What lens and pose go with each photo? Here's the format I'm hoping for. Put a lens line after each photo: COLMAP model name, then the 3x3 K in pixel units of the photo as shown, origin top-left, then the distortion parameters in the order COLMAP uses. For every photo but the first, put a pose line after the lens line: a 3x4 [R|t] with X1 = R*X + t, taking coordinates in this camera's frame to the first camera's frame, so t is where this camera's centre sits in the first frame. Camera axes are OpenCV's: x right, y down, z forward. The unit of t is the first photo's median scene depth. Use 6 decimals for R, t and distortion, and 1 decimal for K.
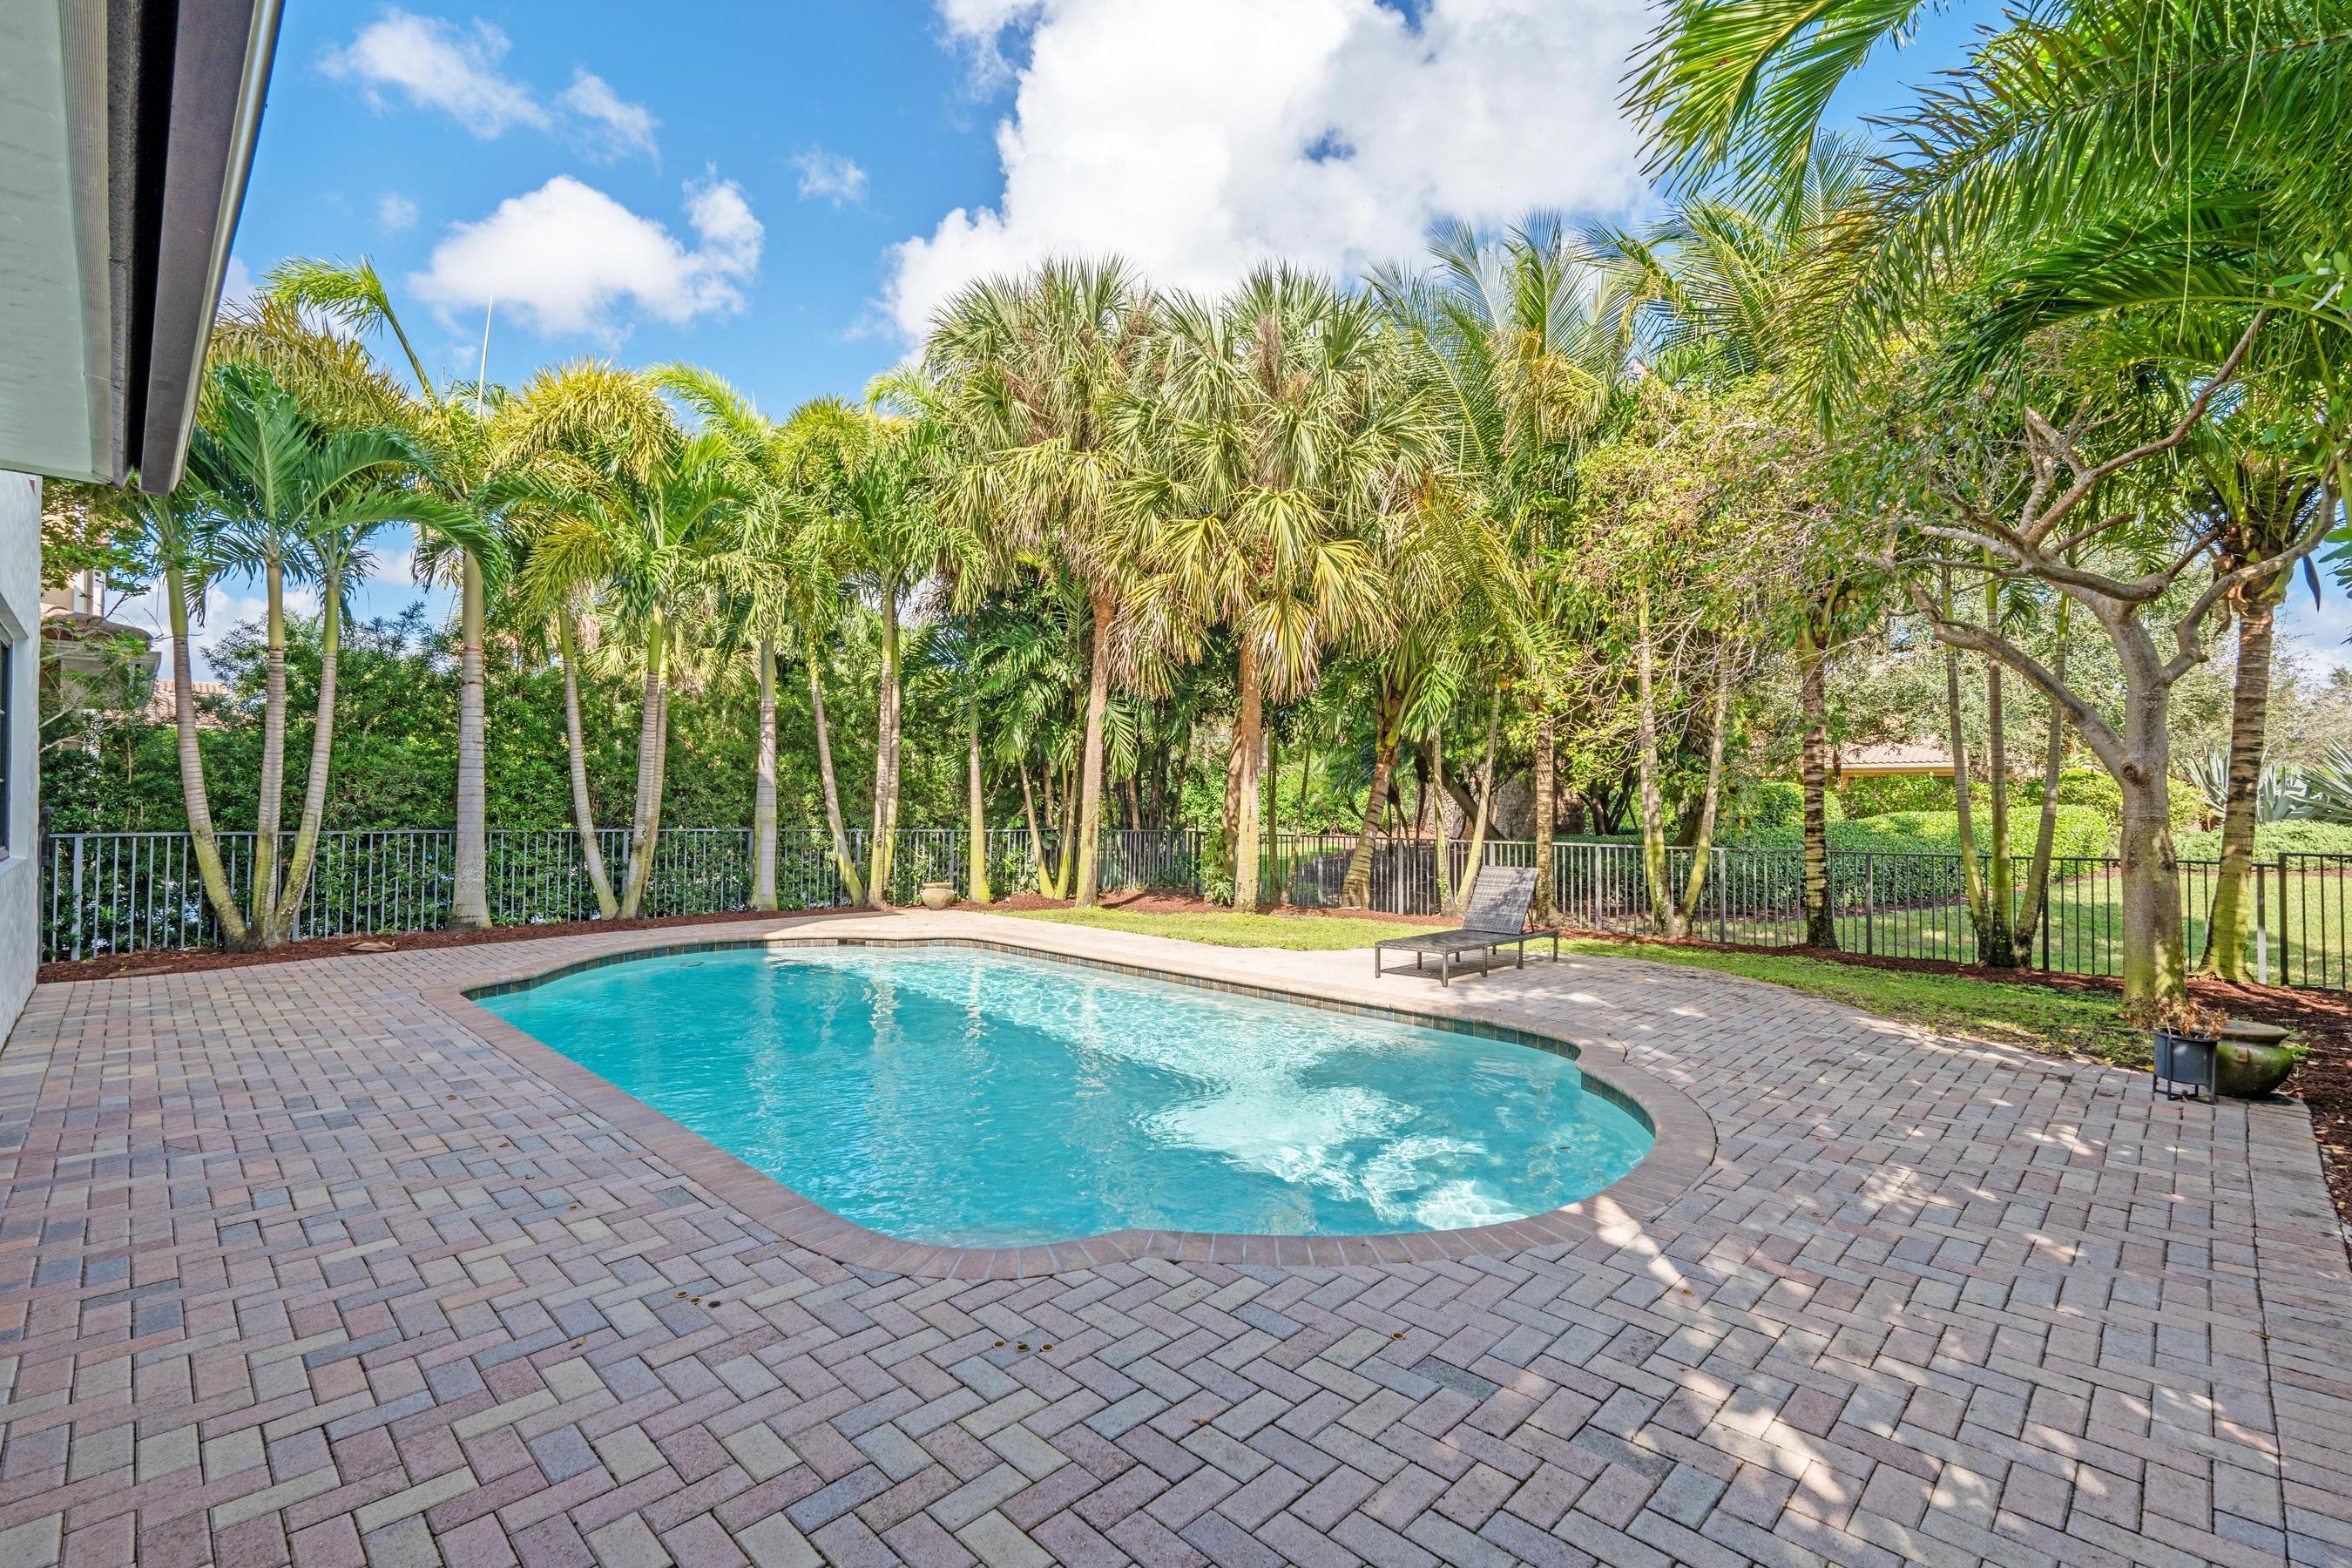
lens RADIAL K [[1037.6, 0, 1176.0], [0, 1037.6, 784.0], [0, 0, 1]] dist [-0.001011, -0.000192]
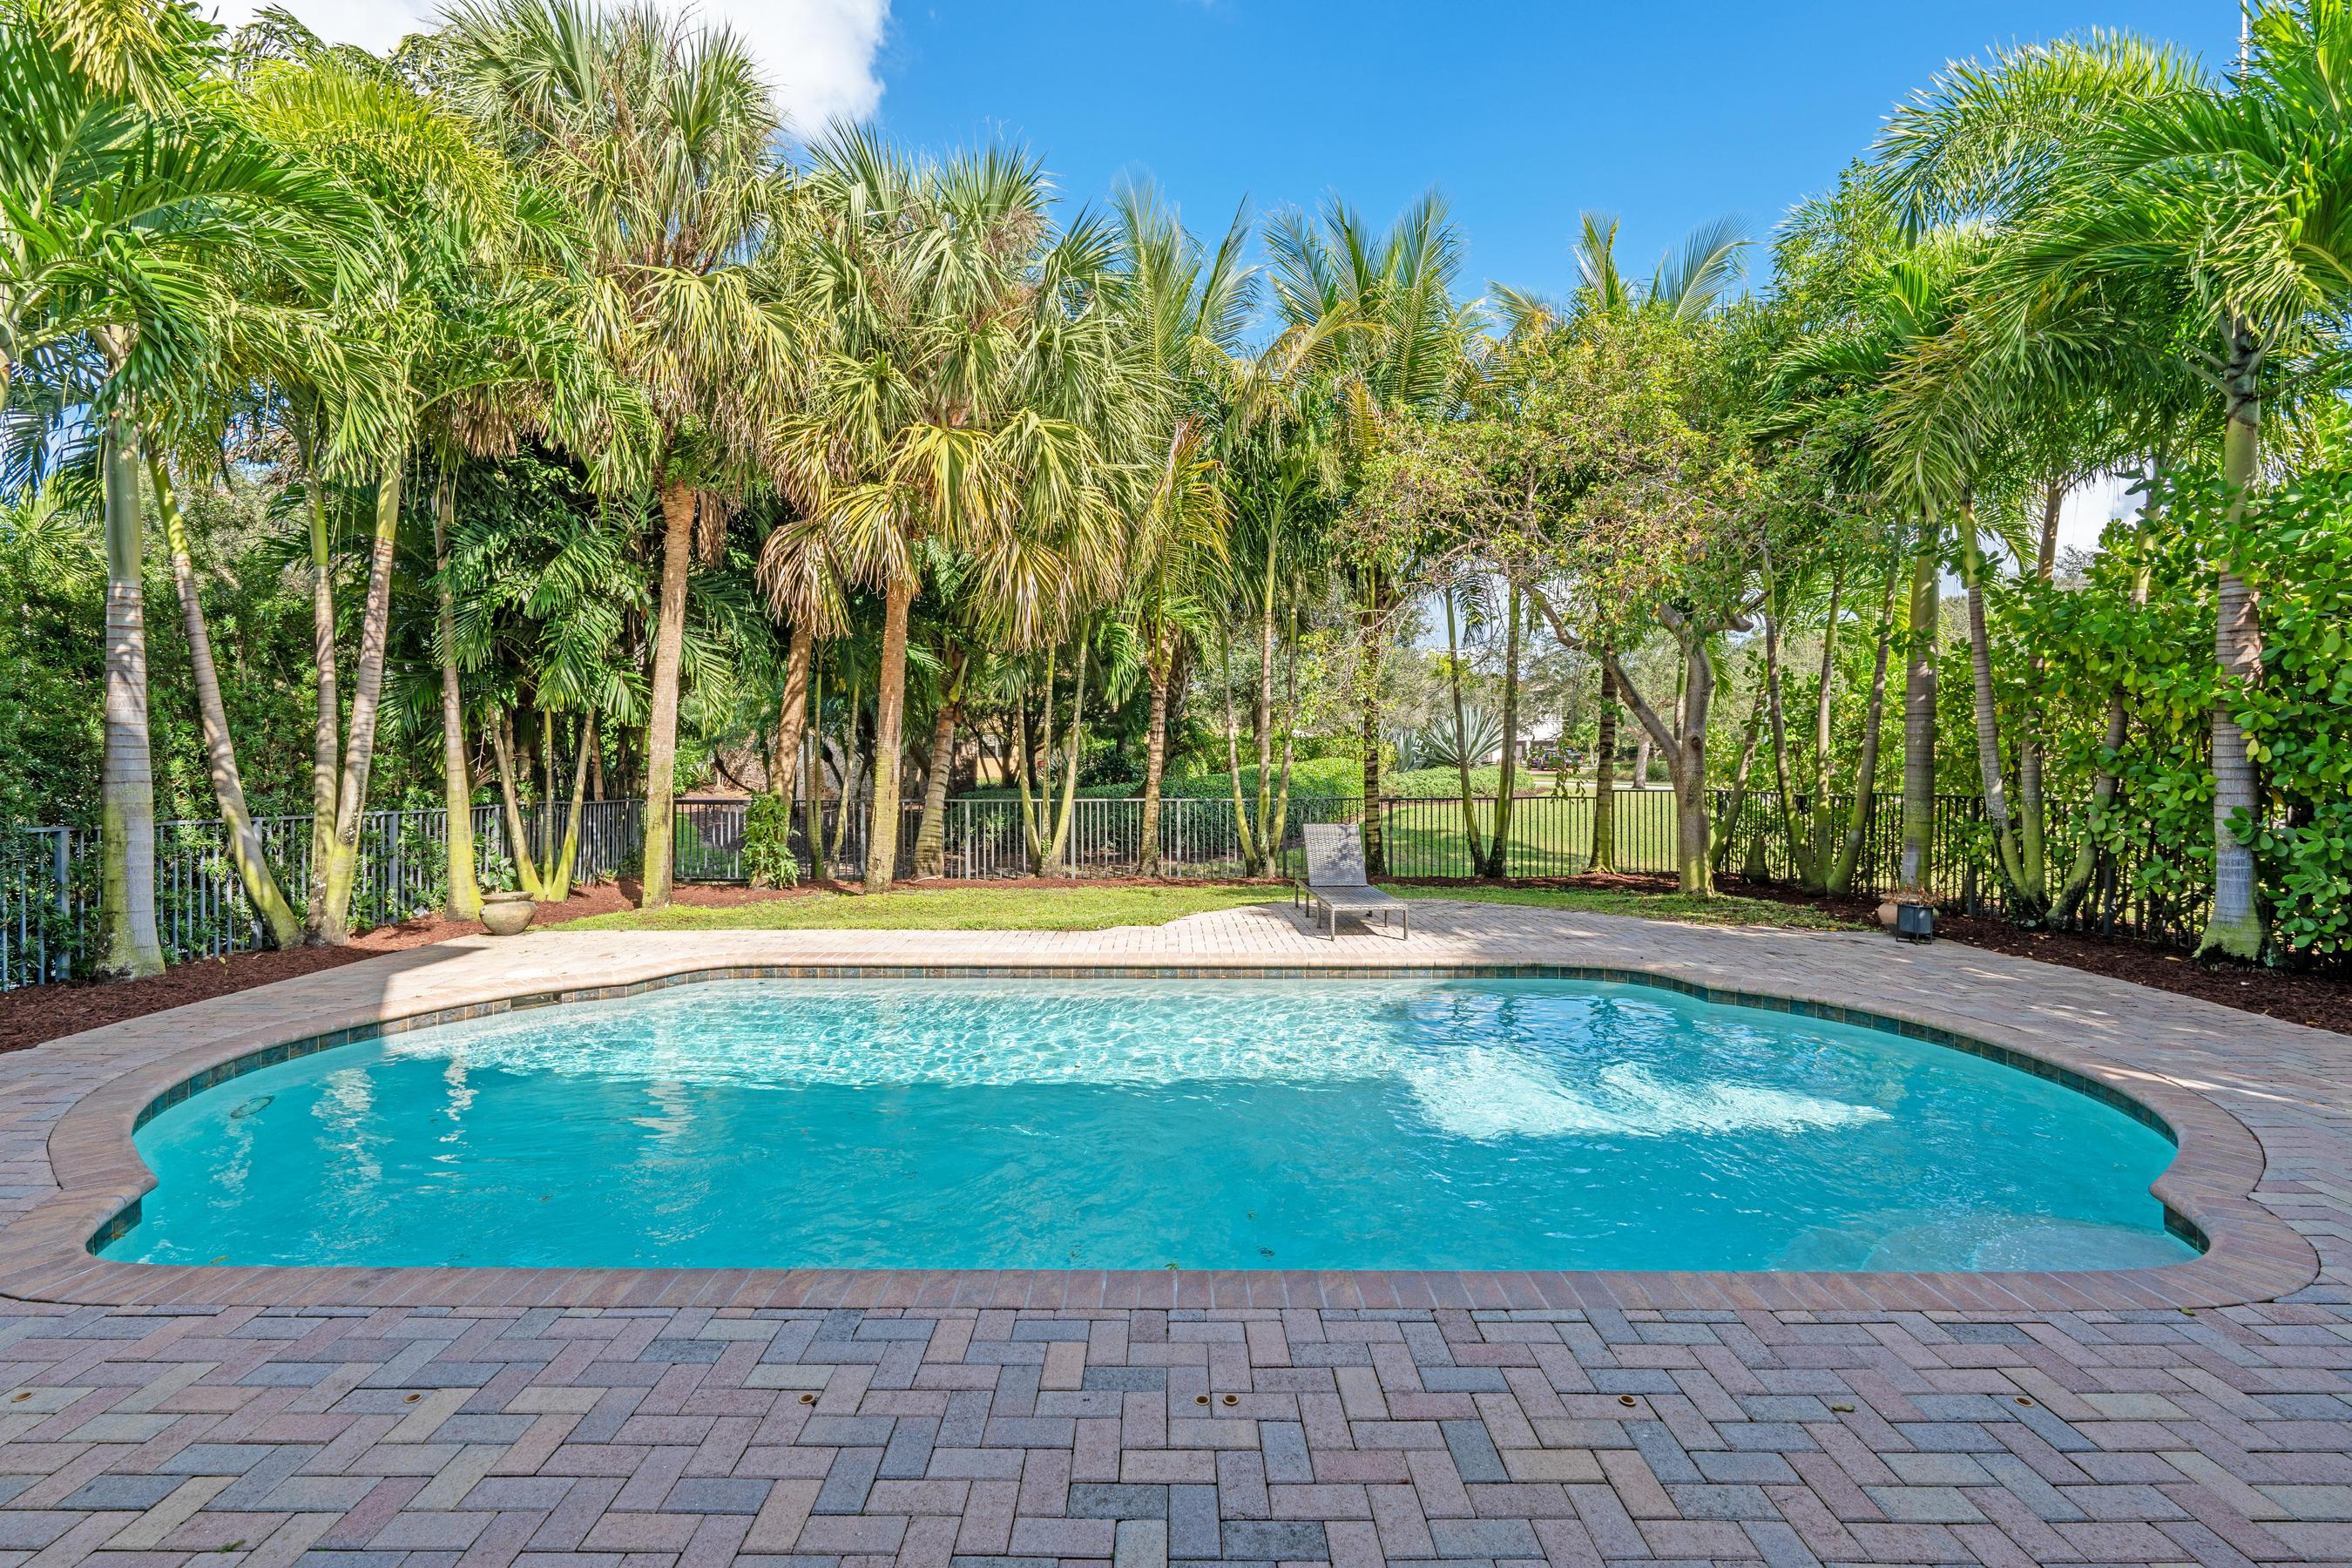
lens RADIAL K [[1037.6, 0, 1176.0], [0, 1037.6, 784.0], [0, 0, 1]] dist [-0.001011, -0.000192]
pose [[0.713190, -0.024096, 0.700556, -0.983382], [-0.005135, 0.999203, 0.039595, -0.007409], [-0.700952, -0.031837, 0.712498, 0.634308]]
